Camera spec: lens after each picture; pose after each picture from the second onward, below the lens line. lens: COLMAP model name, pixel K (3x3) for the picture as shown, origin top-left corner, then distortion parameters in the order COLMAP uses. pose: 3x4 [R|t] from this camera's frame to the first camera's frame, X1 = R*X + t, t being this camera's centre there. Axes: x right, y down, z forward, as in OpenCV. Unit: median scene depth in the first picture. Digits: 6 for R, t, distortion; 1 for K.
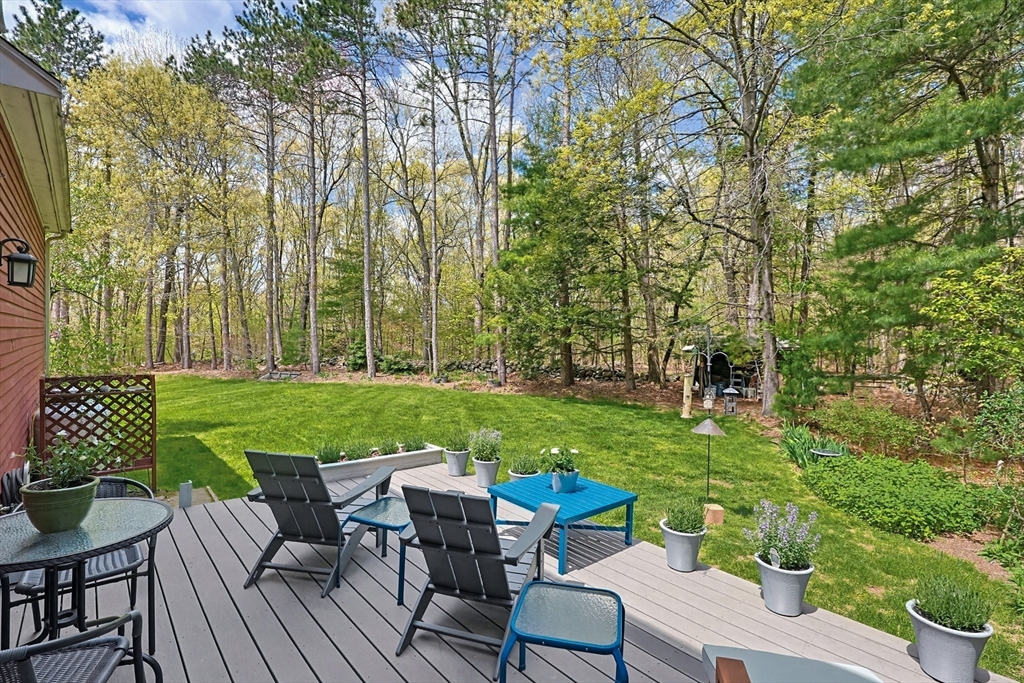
lens RADIAL K [[490.7, 0, 514.9], [0, 490.7, 344.7], [0, 0, 1]] dist [0.002578, 0.000050]
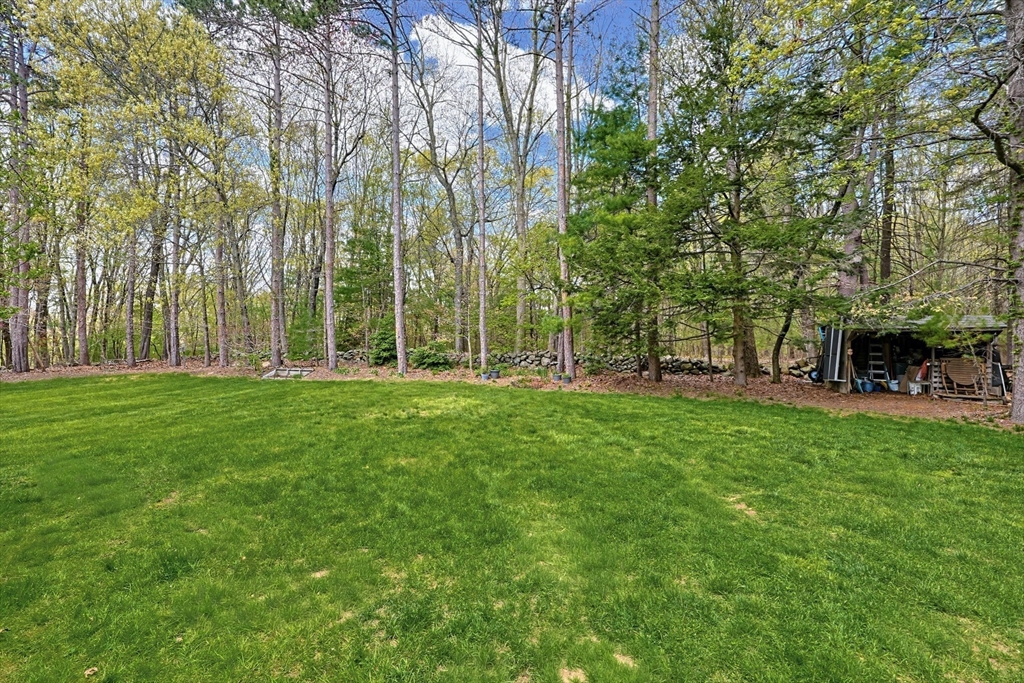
lens RADIAL K [[445.1, 0, 508.6], [0, 445.1, 335.3], [0, 0, 1]] dist [-0.000117, 0.000121]
pose [[0.999058, -0.008165, 0.042615, -0.138460], [0.008881, 0.999822, -0.016634, 0.015989], [-0.042471, 0.016997, 0.998953, 0.231146]]
